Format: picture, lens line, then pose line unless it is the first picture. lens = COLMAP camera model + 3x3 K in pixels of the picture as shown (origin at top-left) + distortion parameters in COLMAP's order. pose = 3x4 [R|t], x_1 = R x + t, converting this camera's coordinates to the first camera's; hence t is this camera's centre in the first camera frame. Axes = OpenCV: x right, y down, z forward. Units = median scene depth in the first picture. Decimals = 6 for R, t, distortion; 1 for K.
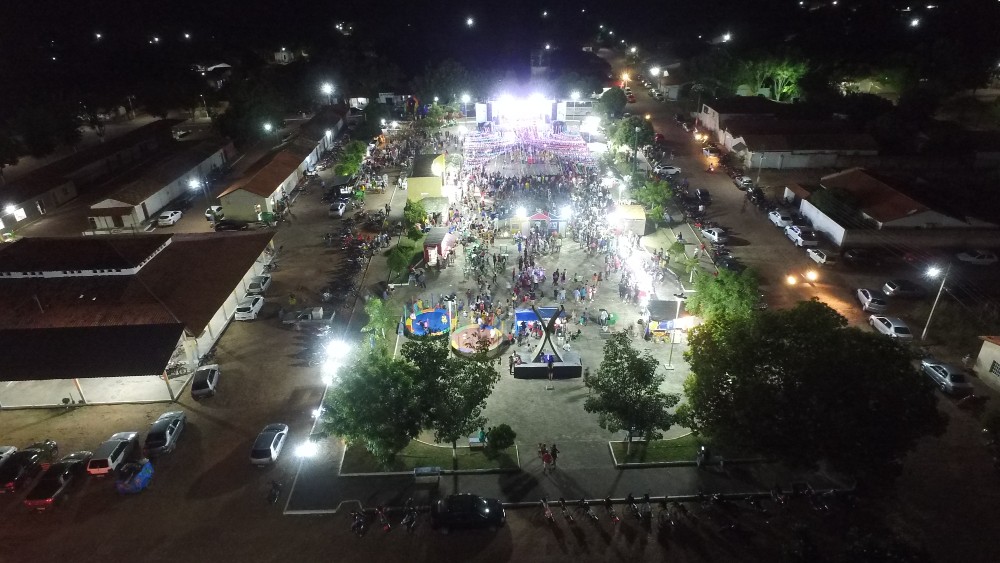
lens RADIAL K [[585.1, 0, 500.0], [0, 585.1, 281.5], [0, 0, 1]] dist [-0.011474, 0.014547]
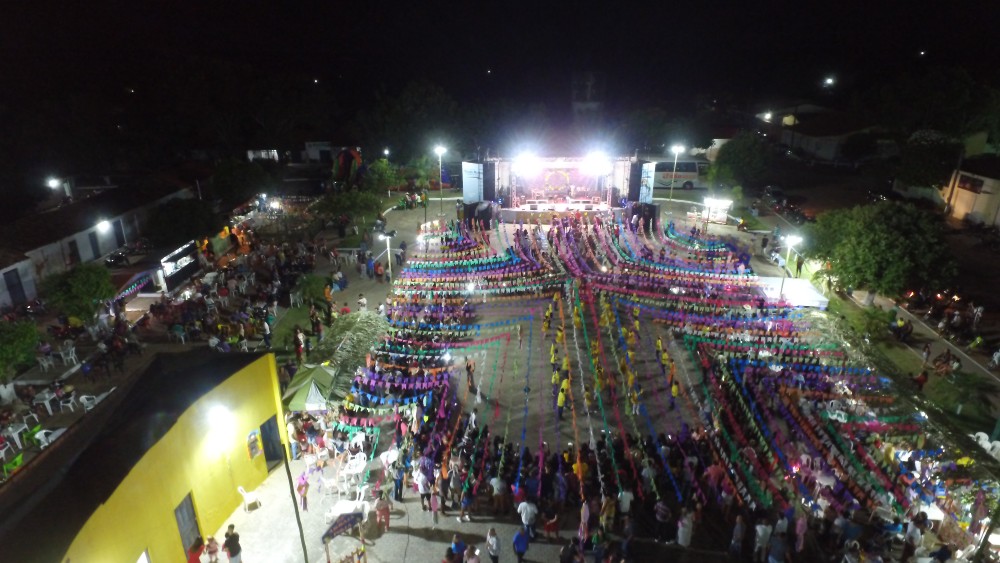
lens RADIAL K [[585.1, 0, 500.0], [0, 585.1, 281.5], [0, 0, 1]] dist [-0.011474, 0.014547]
pose [[0.999132, 0.022452, -0.035087, 0.011238], [-0.025752, 0.994987, -0.096636, -0.245999], [0.032742, 0.097456, 0.994701, 0.812733]]
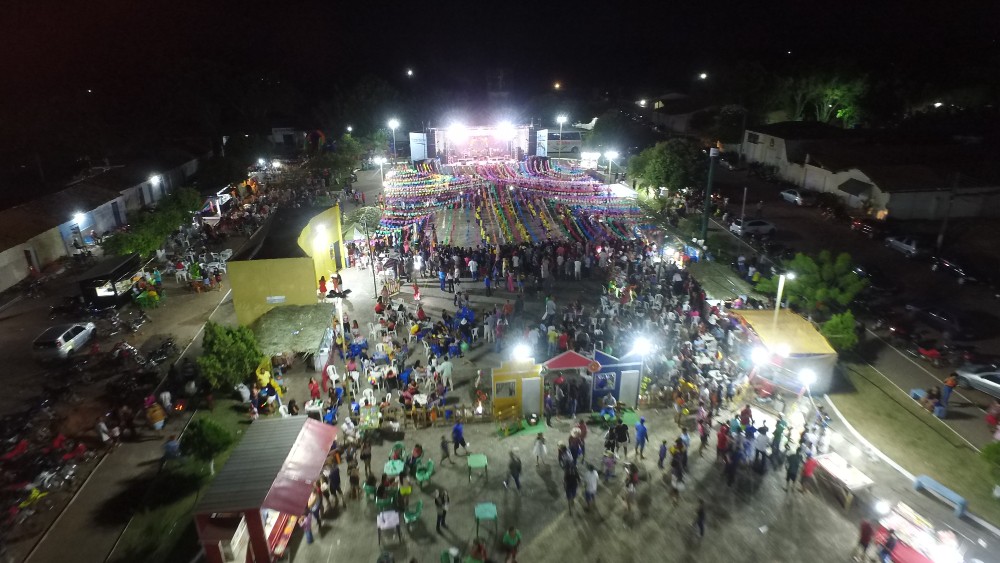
lens RADIAL K [[585.1, 0, 500.0], [0, 585.1, 281.5], [0, 0, 1]] dist [-0.011474, 0.014547]
pose [[0.995658, -0.032222, 0.087334, -0.005750], [0.040819, 0.994299, -0.098506, -0.109537], [-0.083662, 0.101643, 0.991297, 0.550587]]
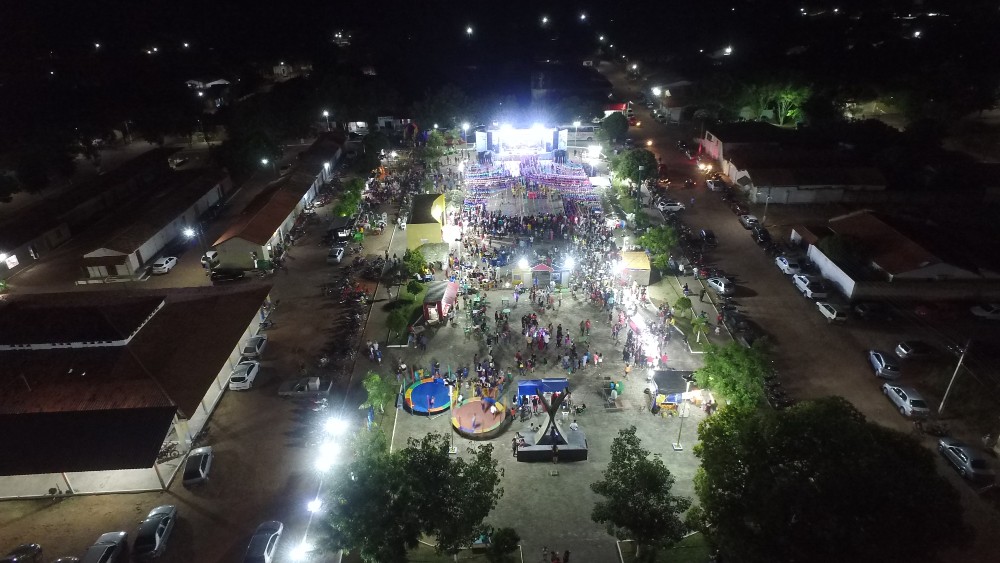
lens RADIAL K [[585.1, 0, 500.0], [0, 585.1, 281.5], [0, 0, 1]] dist [-0.011474, 0.014547]
pose [[0.999990, -0.004401, -0.001035, -0.001328], [0.004400, 0.999990, -0.001048, -0.075377], [0.001040, 0.001043, 0.999999, 0.019578]]
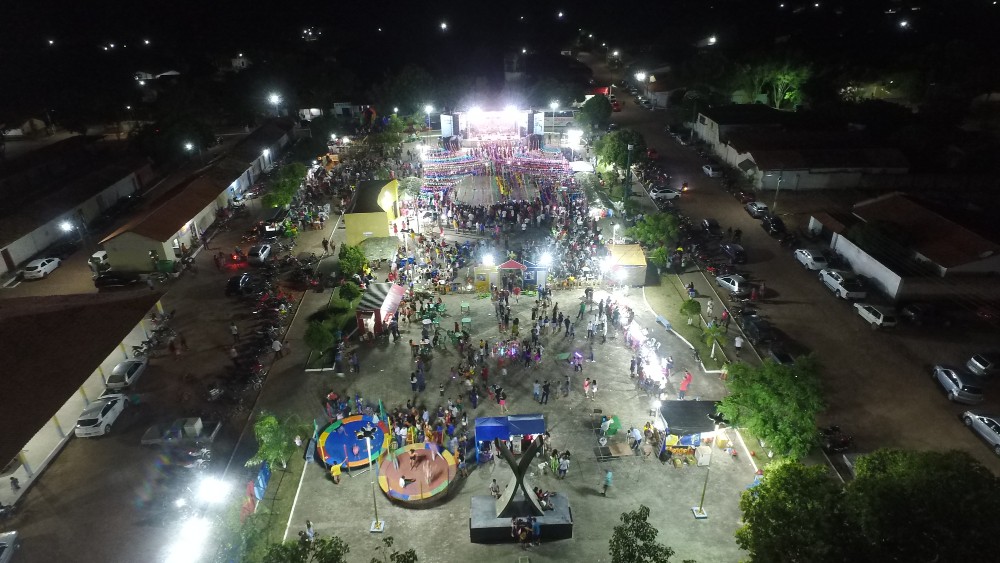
lens RADIAL K [[585.1, 0, 500.0], [0, 585.1, 281.5], [0, 0, 1]] dist [-0.011474, 0.014547]
pose [[0.999391, -0.017166, 0.030392, 0.024267], [0.017411, 0.999818, -0.007810, -0.071916], [-0.030252, 0.008335, 0.999508, 0.192911]]
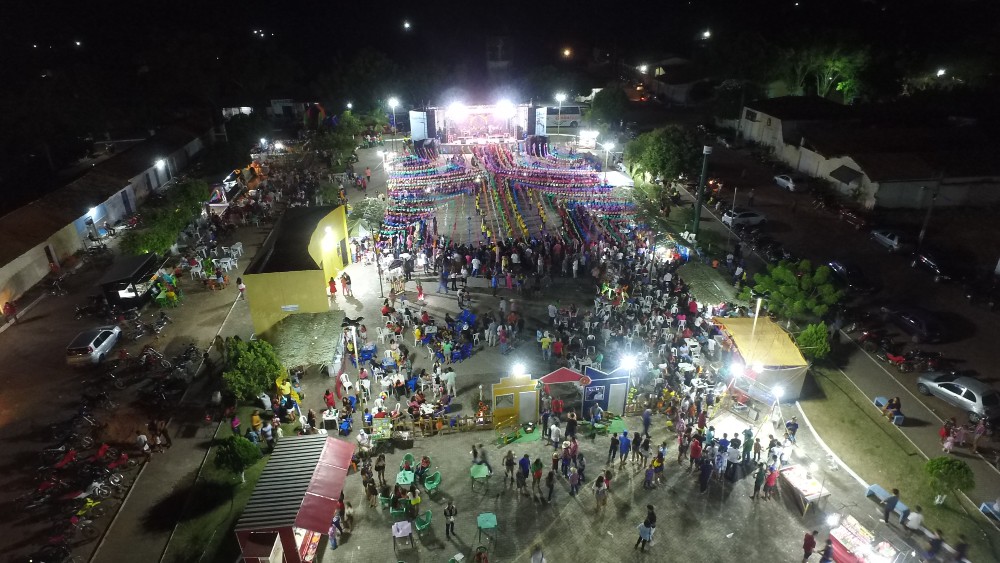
lens RADIAL K [[585.1, 0, 500.0], [0, 585.1, 281.5], [0, 0, 1]] dist [-0.011474, 0.014547]
pose [[0.995559, -0.038961, 0.085702, -0.006753], [0.040741, 0.998987, -0.019119, -0.147705], [-0.084870, 0.022526, 0.996137, 0.521279]]
